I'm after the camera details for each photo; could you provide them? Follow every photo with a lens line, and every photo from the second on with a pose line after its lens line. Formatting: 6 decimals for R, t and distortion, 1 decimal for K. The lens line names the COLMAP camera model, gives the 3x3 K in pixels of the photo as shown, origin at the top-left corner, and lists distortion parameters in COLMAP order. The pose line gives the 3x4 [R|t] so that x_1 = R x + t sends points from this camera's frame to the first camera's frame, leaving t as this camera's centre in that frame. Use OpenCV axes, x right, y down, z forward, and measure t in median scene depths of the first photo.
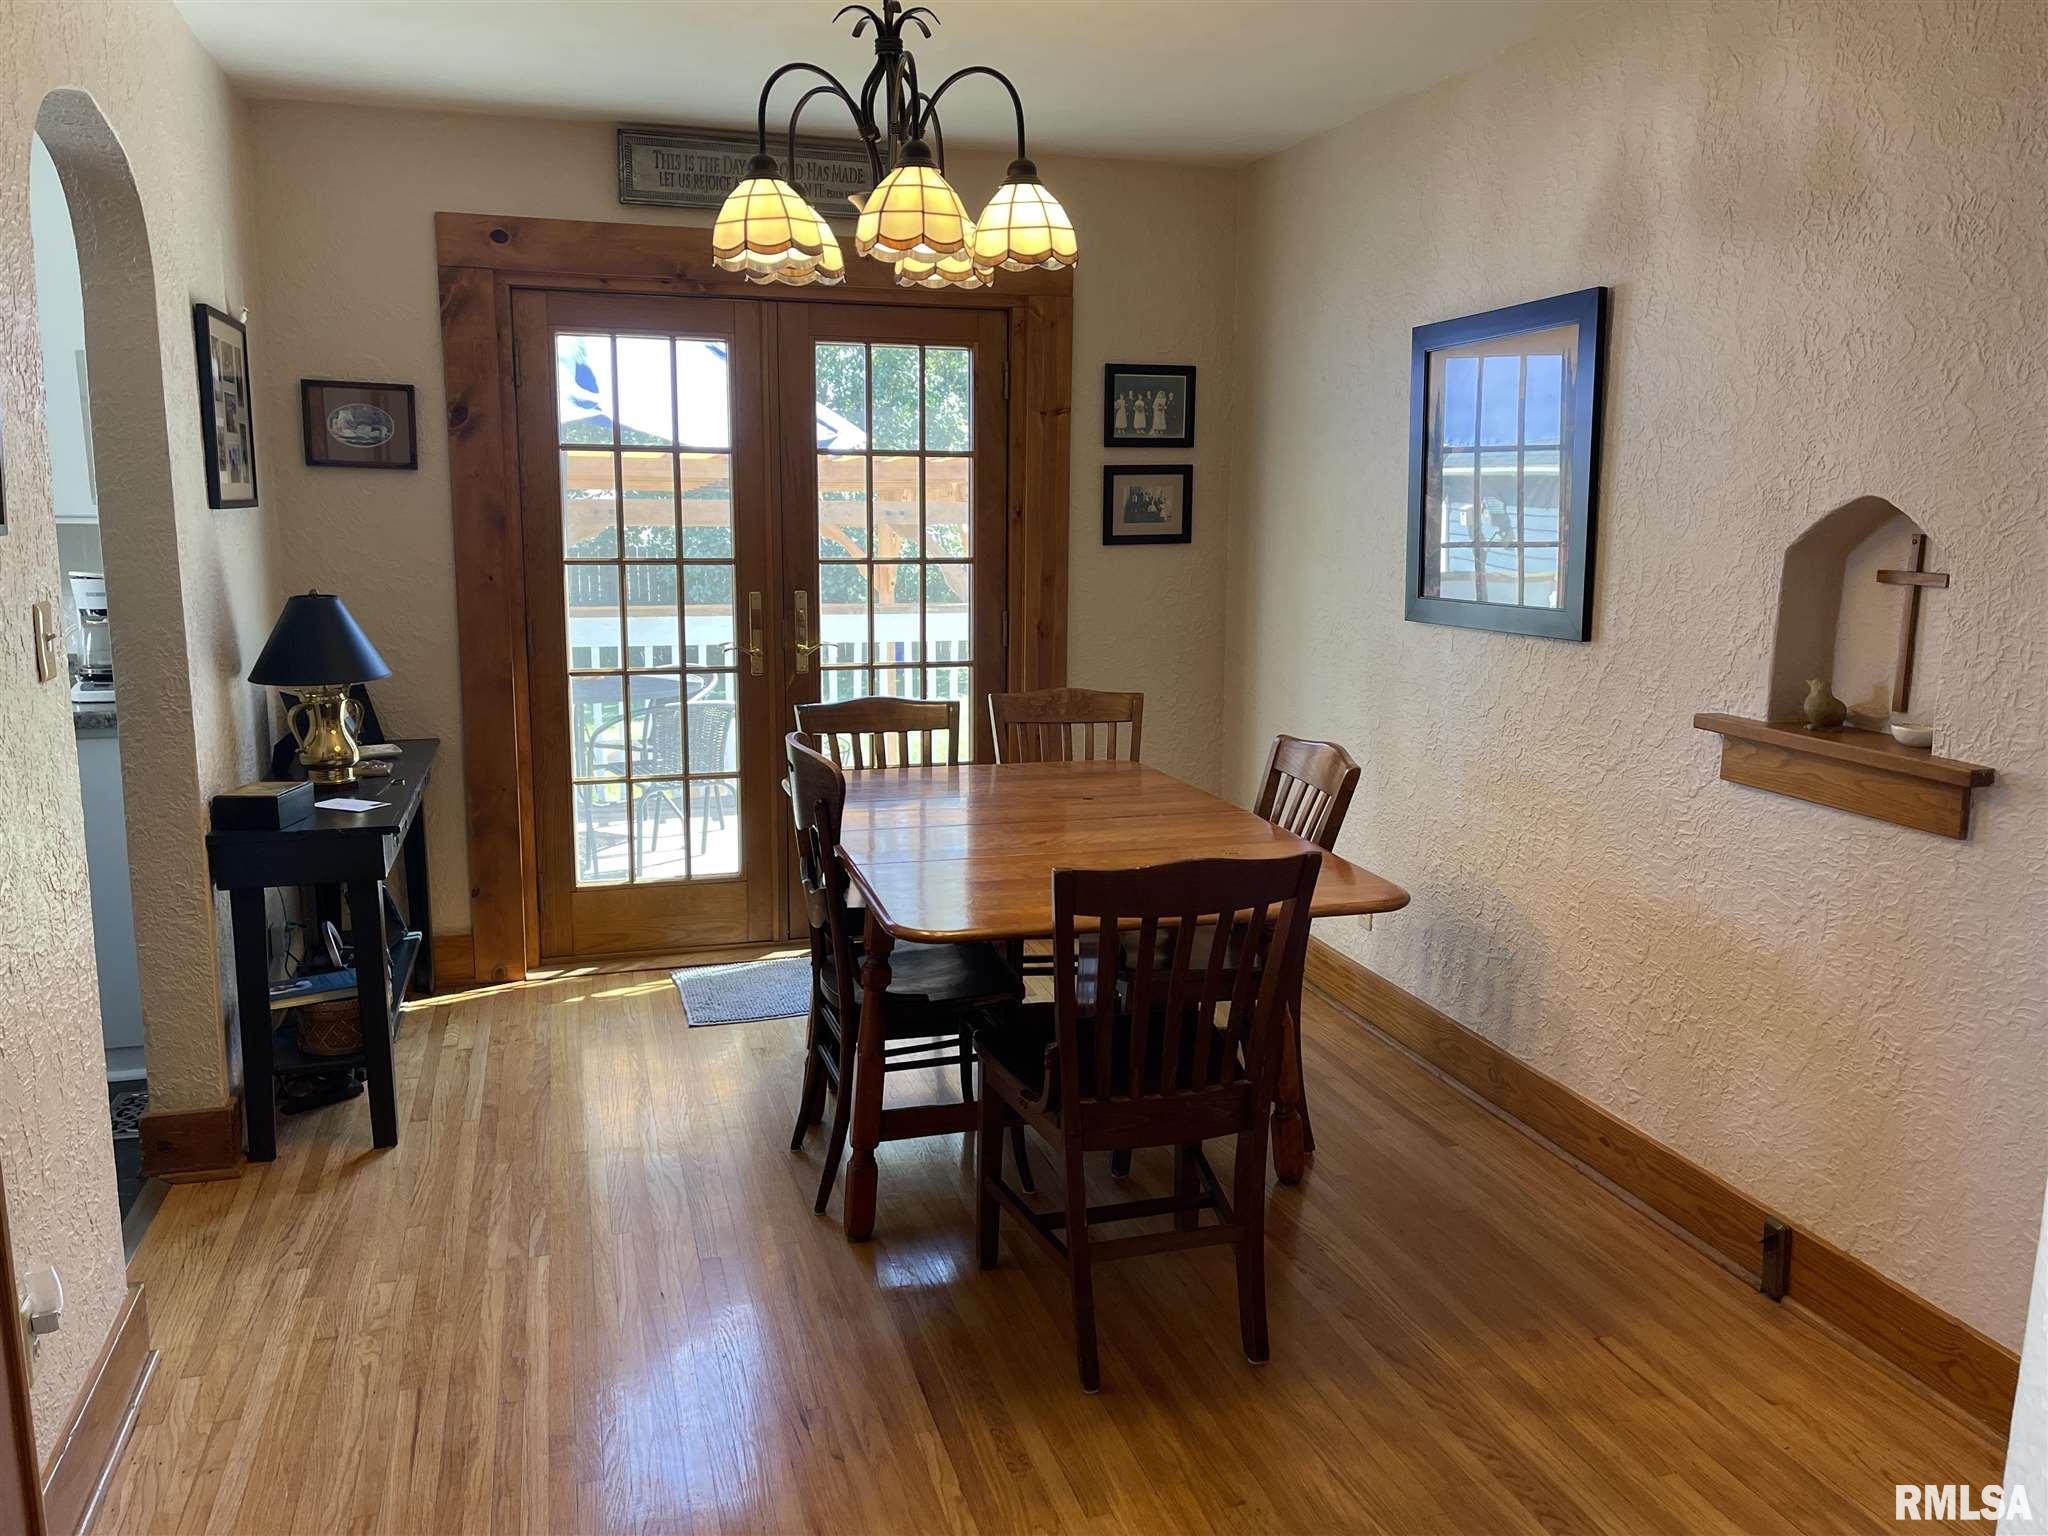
lens RADIAL K [[1561.1, 0, 1013.9], [0, 1561.1, 770.6], [0, 0, 1]] dist [0.070592, -0.088971]
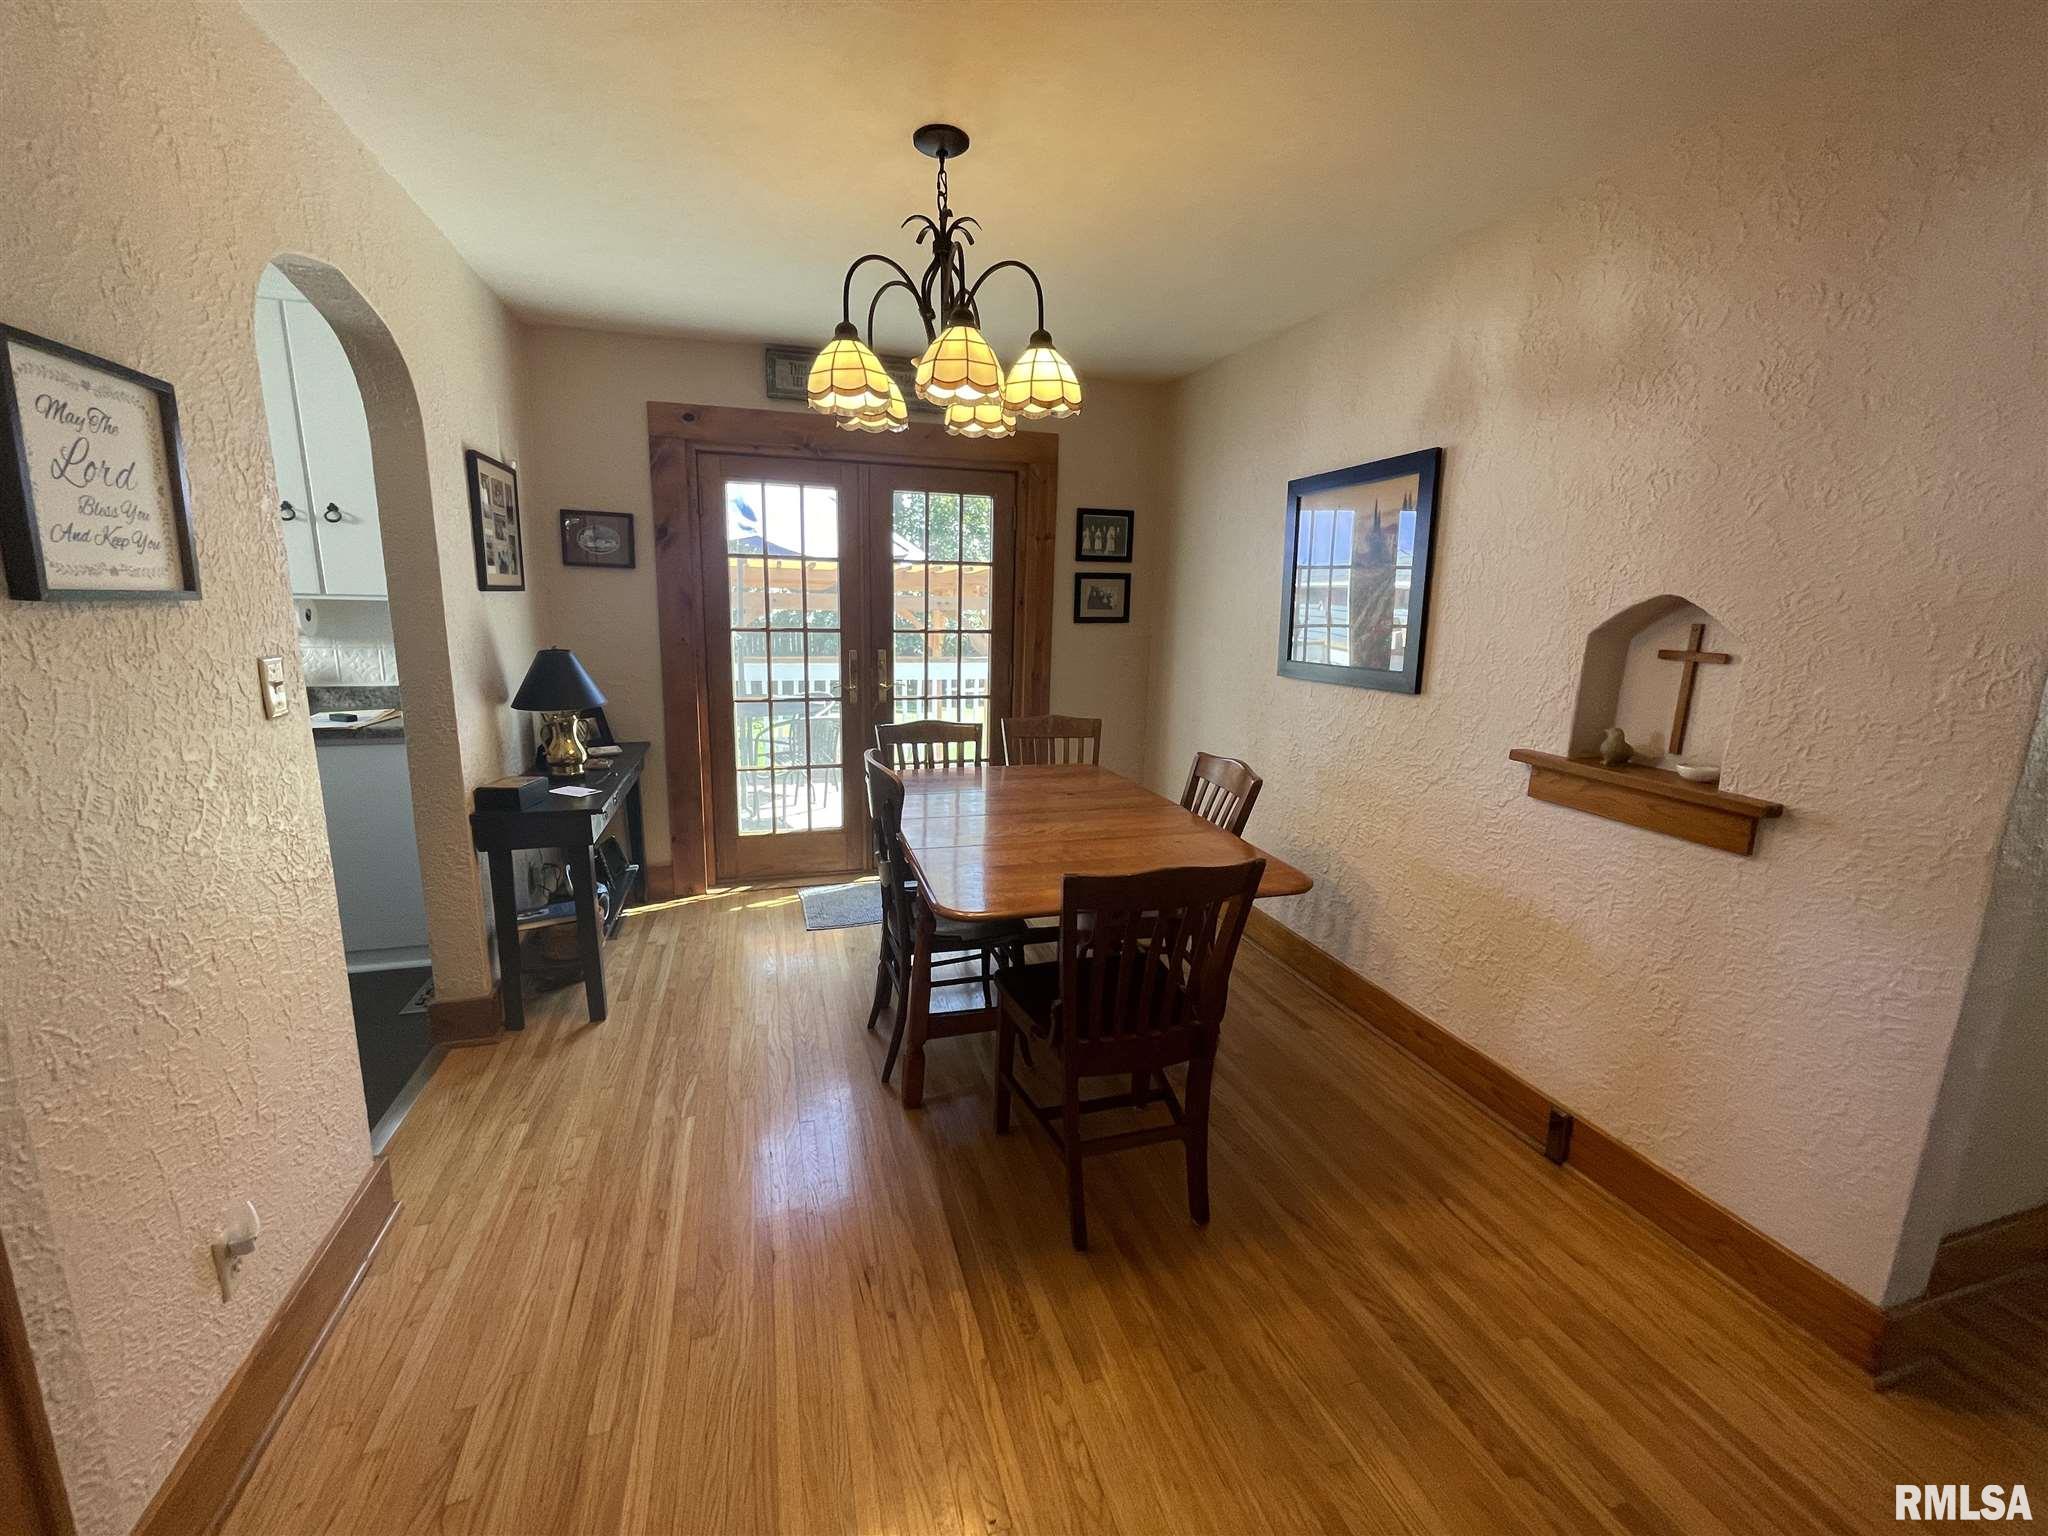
lens RADIAL K [[821.1, 0, 1003.4], [0, 821.1, 768.1], [0, 0, 1]] dist [-0.000593, 0.000118]
pose [[0.999902, 0.013996, 0.000439, -0.018183], [-0.014003, 0.999443, 0.030278, -0.031694], [-0.000015, -0.030281, 0.999541, 0.241464]]
